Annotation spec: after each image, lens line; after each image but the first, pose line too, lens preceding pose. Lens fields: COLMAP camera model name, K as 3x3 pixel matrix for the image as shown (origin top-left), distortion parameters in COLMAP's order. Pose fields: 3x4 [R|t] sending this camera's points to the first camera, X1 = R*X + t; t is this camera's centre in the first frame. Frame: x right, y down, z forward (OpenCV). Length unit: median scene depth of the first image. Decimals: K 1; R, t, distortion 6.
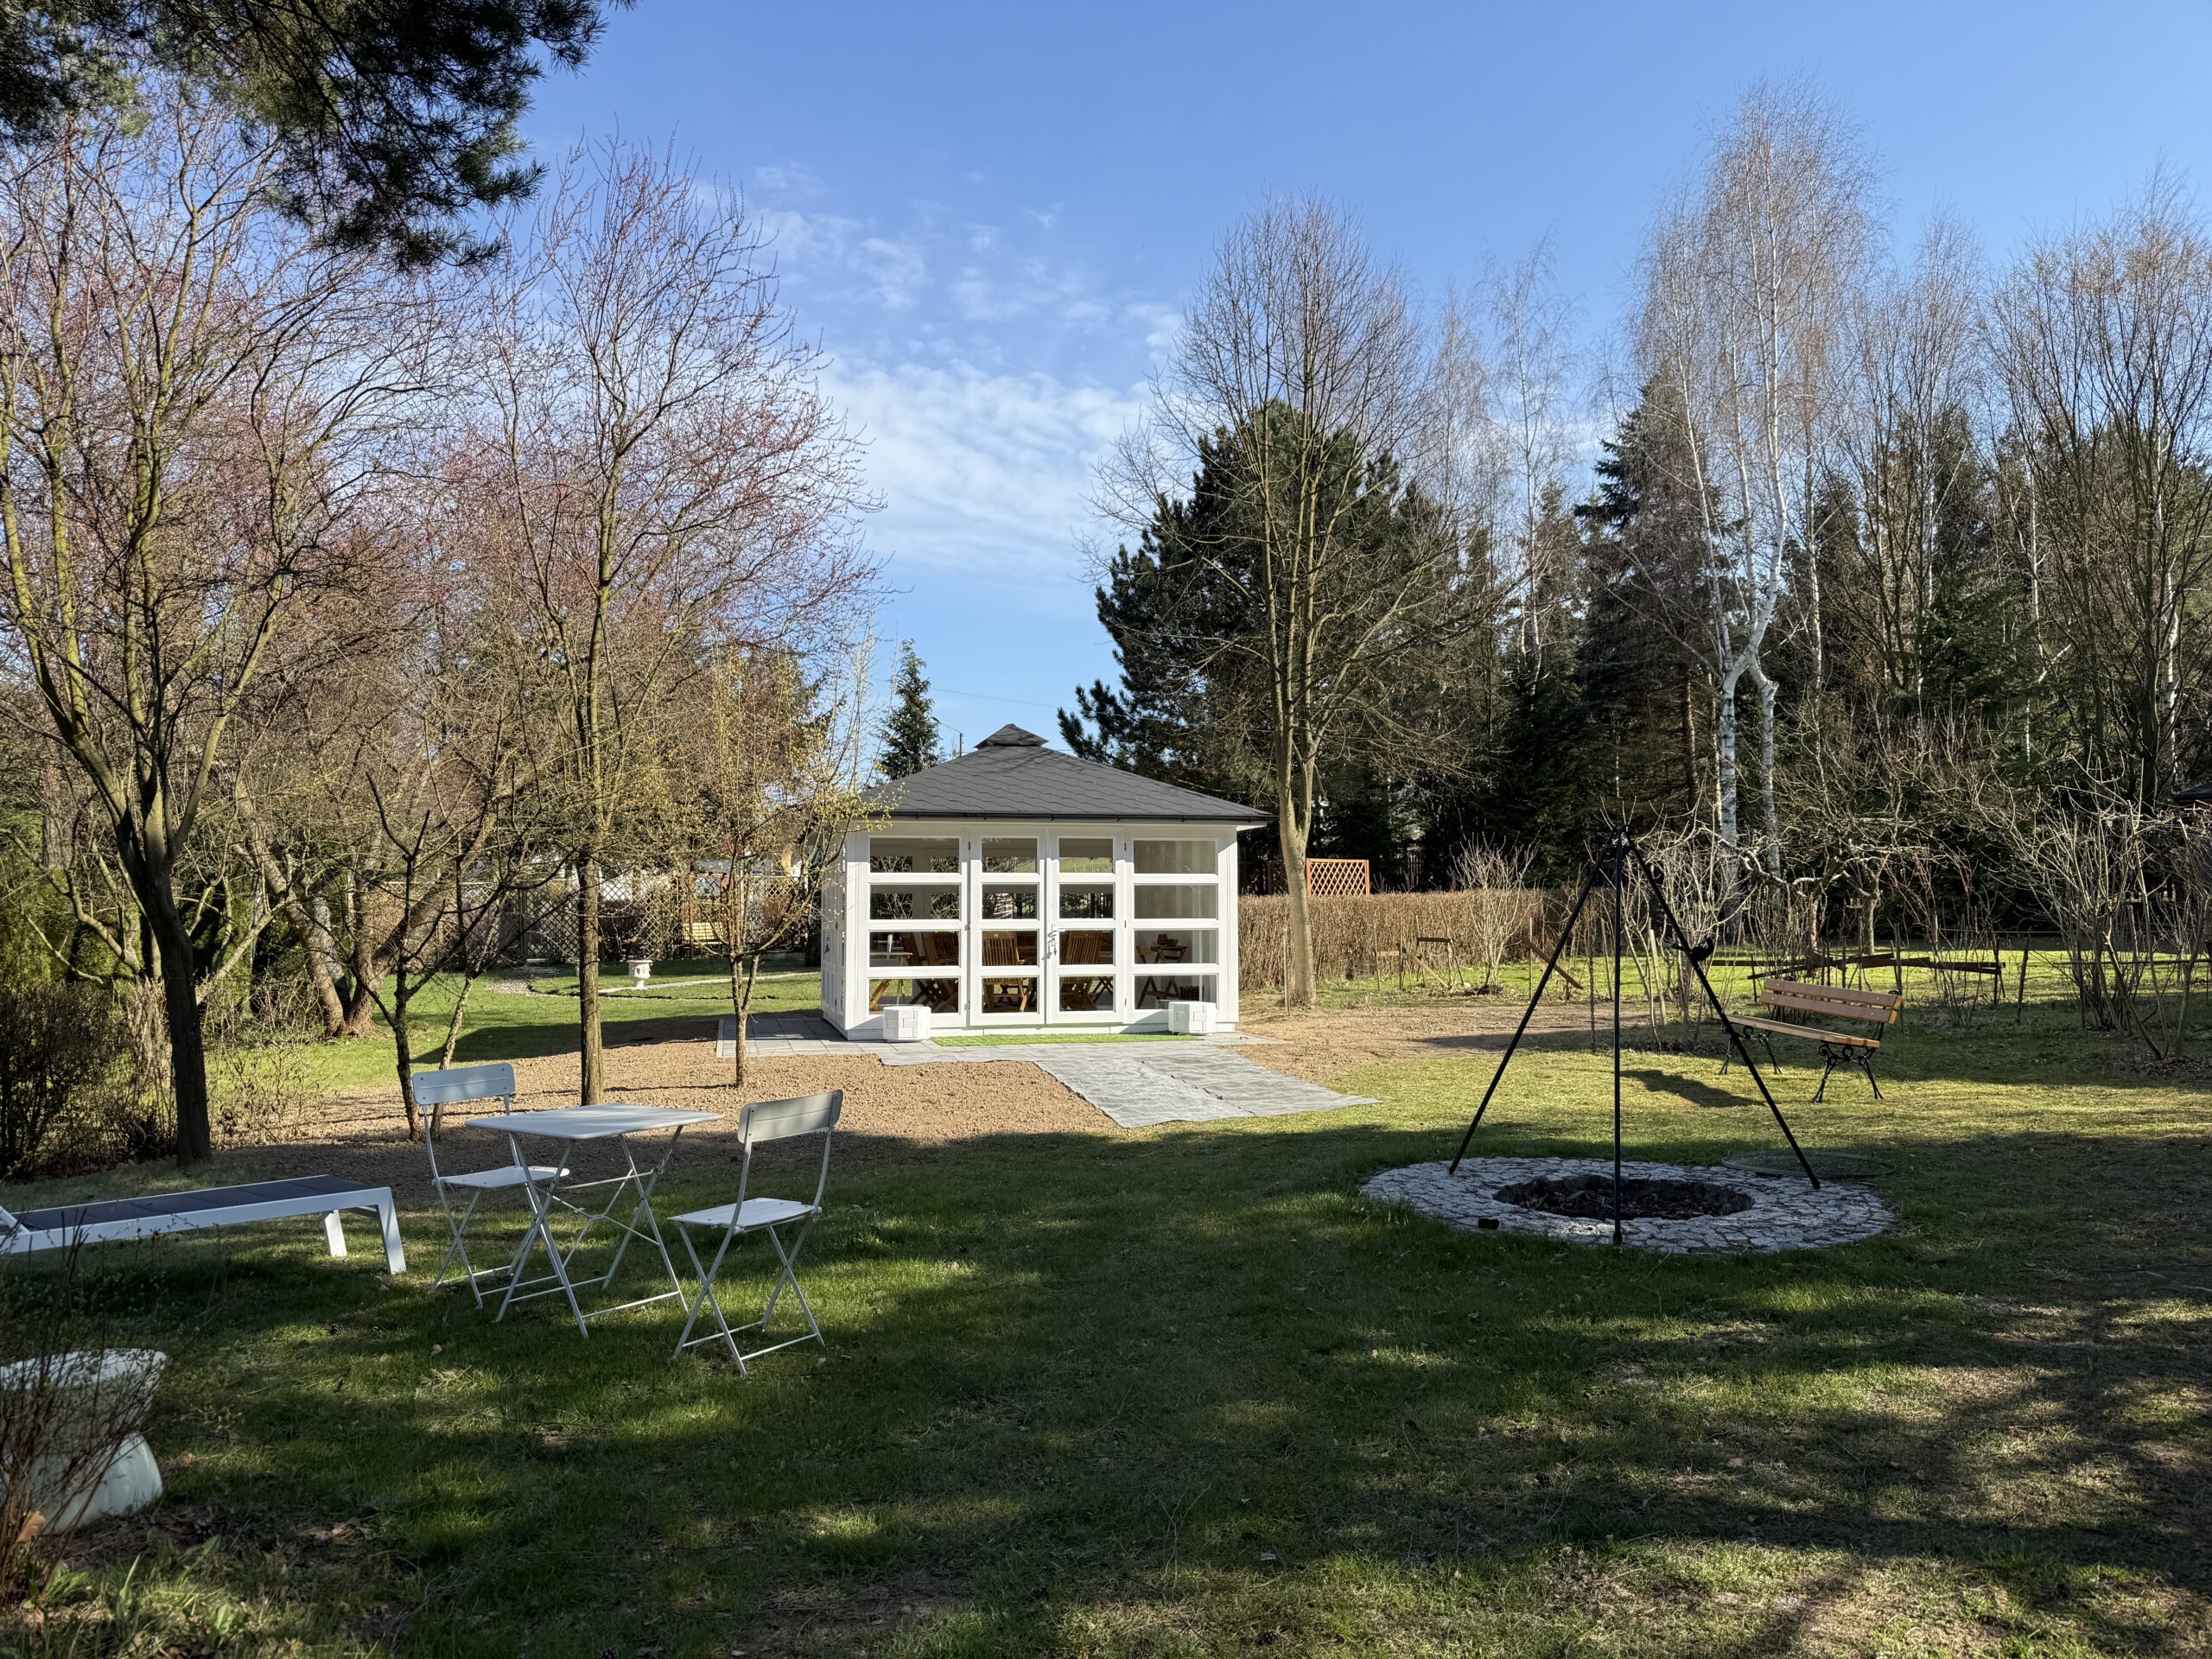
lens RADIAL K [[1551.3, 0, 1086.1], [0, 1551.3, 873.6], [0, 0, 1]] dist [0.041092, -0.028769]
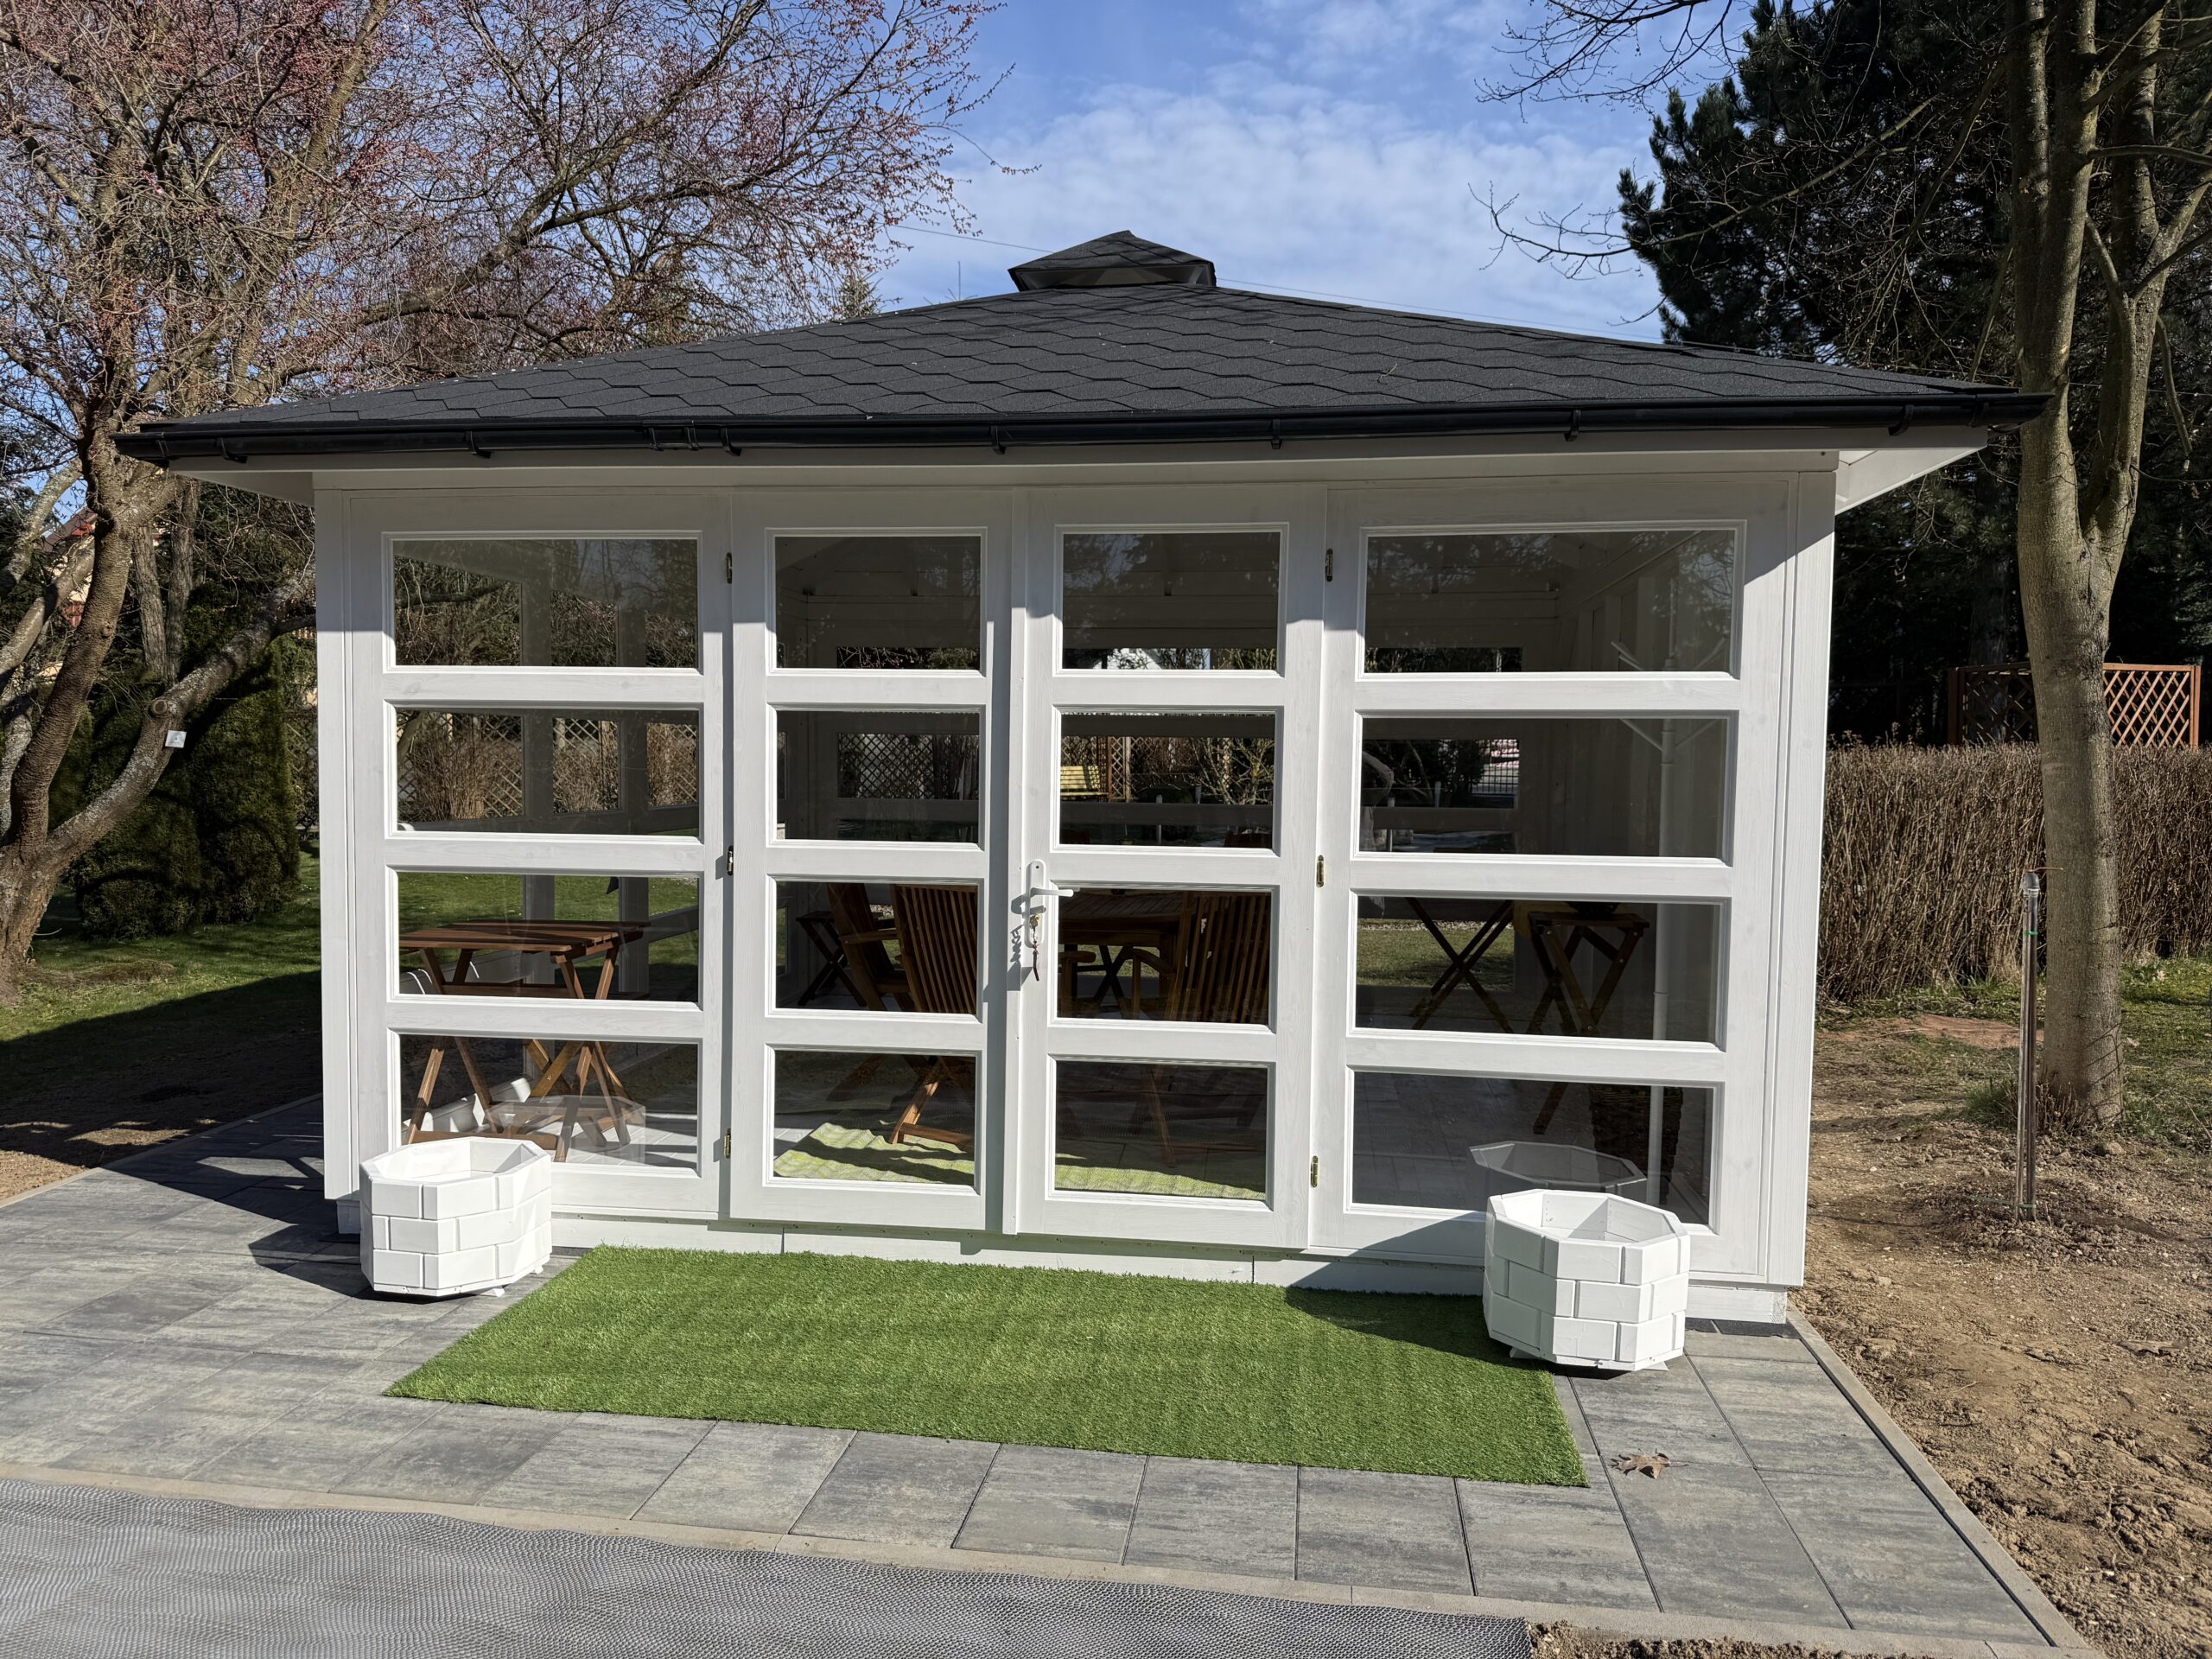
lens RADIAL K [[1551.3, 0, 1089.9], [0, 1551.3, 877.2], [0, 0, 1]] dist [0.041092, -0.028769]
pose [[0.930253, 0.040160, -0.364715, 0.079522], [-0.001232, 0.994328, 0.106346, 0.006612], [0.366917, -0.098480, 0.925026, 0.719235]]
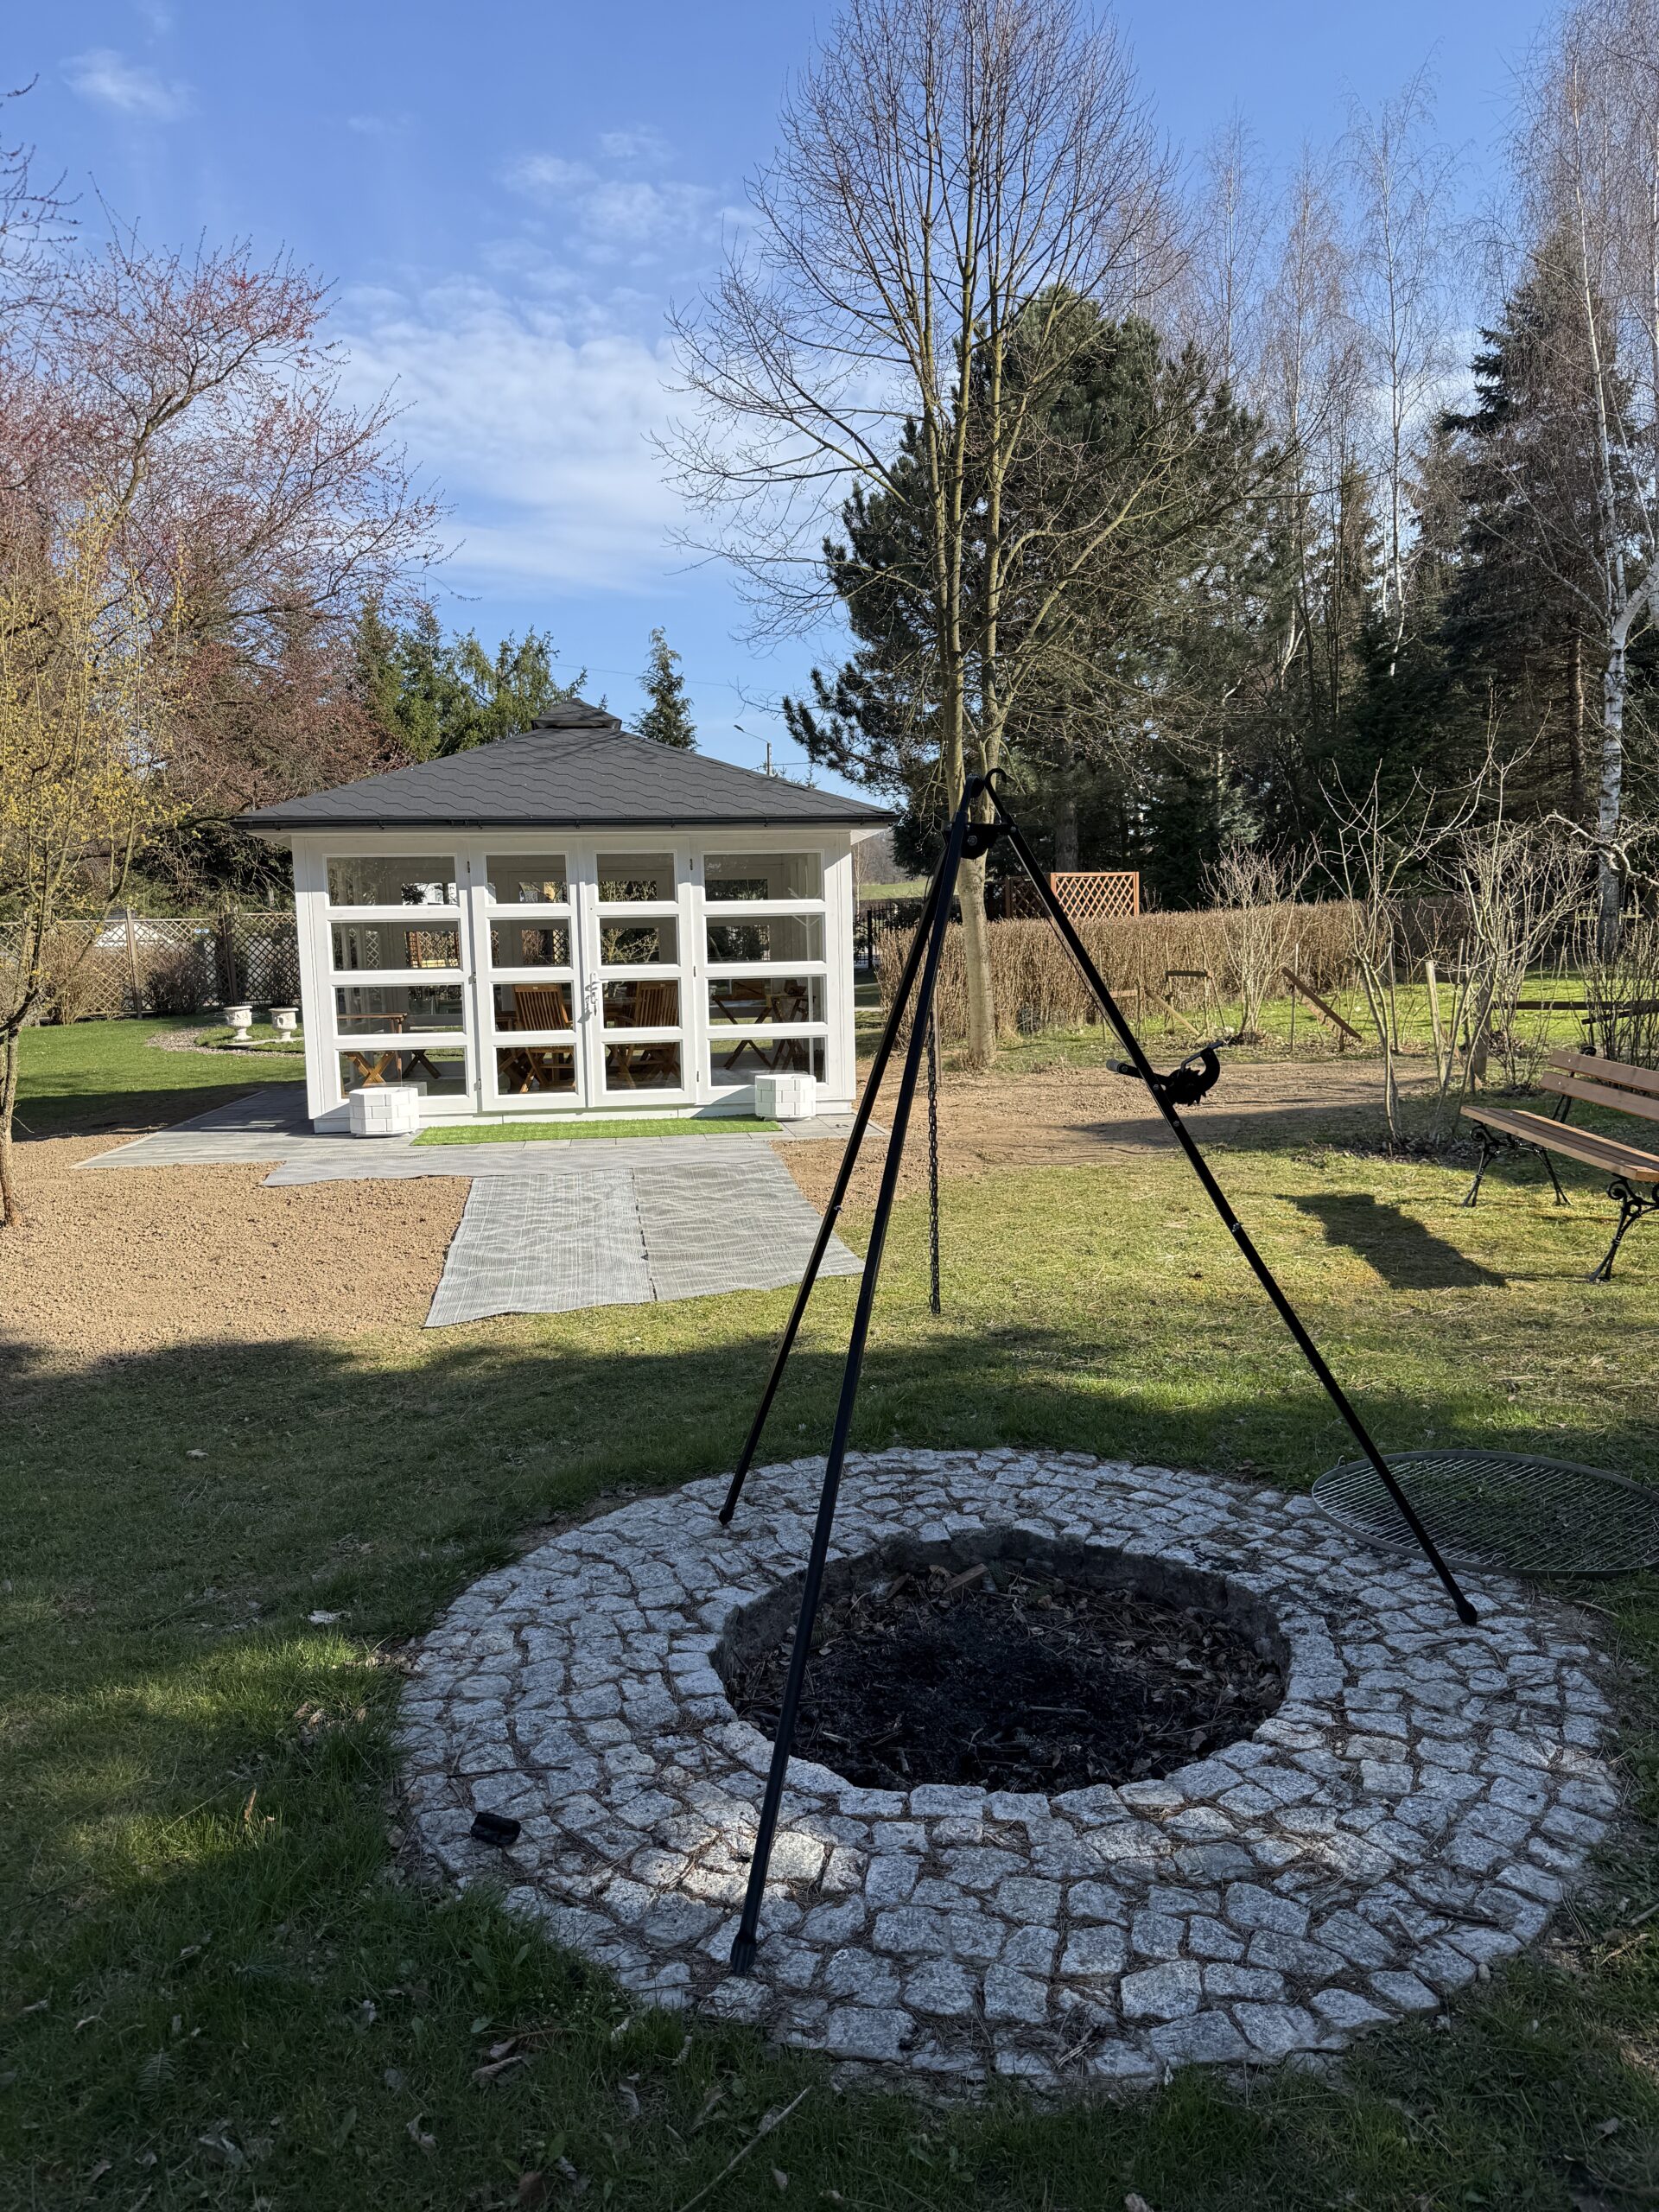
lens RADIAL K [[1551.3, 0, 821.8], [0, 1551.3, 1125.1], [0, 0, 1]] dist [0.041092, -0.028769]
pose [[0.995275, -0.010790, -0.096490, 0.149213], [0.024806, 0.989083, 0.145259, 0.000055], [0.093869, -0.146966, 0.984677, 0.260364]]
